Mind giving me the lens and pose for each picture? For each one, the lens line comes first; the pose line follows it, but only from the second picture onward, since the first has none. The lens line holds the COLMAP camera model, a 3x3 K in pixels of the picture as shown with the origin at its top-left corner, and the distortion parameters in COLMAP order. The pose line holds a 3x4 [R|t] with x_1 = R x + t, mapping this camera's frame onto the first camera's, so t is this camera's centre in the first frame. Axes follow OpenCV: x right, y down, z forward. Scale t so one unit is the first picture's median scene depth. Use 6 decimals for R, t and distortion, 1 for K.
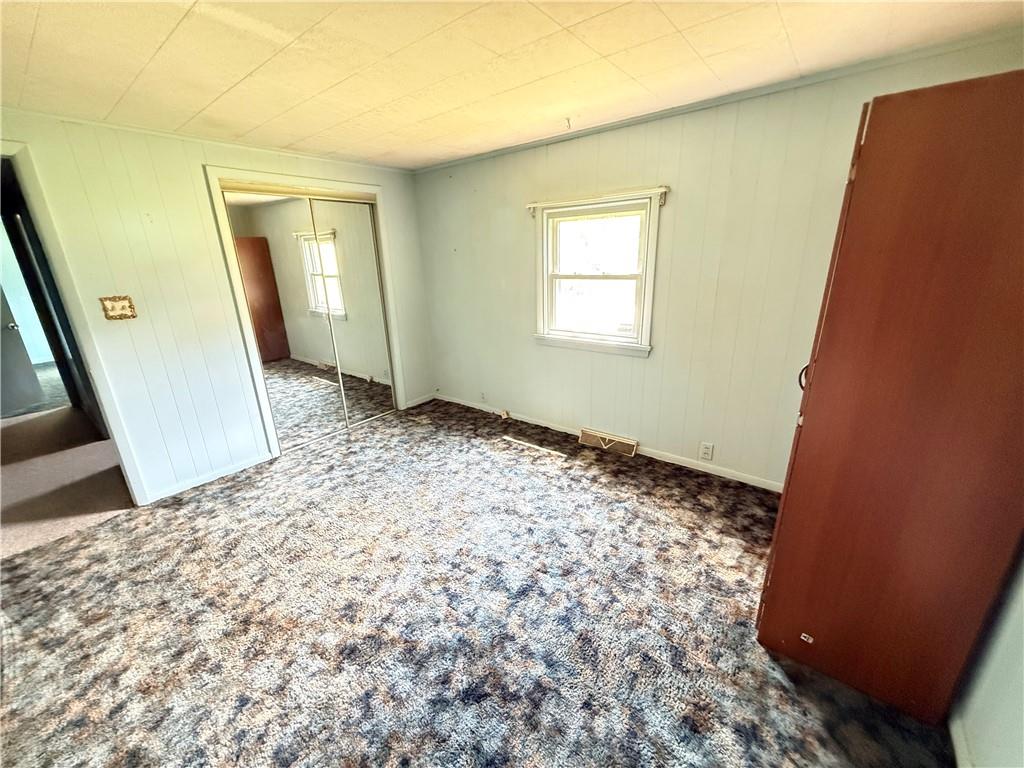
lens RADIAL K [[406.9, 0, 511.3], [0, 406.9, 386.1], [0, 0, 1]] dist [-0.003213, 0.000049]
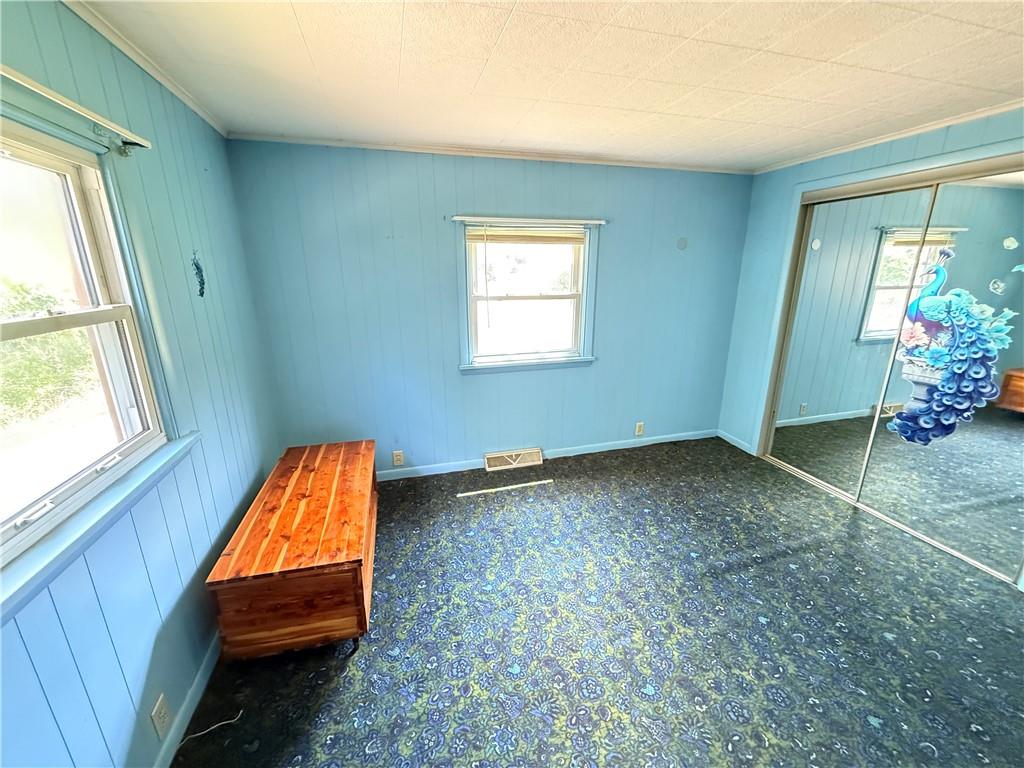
lens RADIAL K [[406.9, 0, 510.2], [0, 406.9, 383.2], [0, 0, 1]] dist [-0.003213, 0.000049]
pose [[0.596804, -0.184921, 0.780787, -0.654364], [0.226404, 0.972350, 0.057236, -0.135800], [-0.769783, 0.142614, 0.622170, 0.459554]]
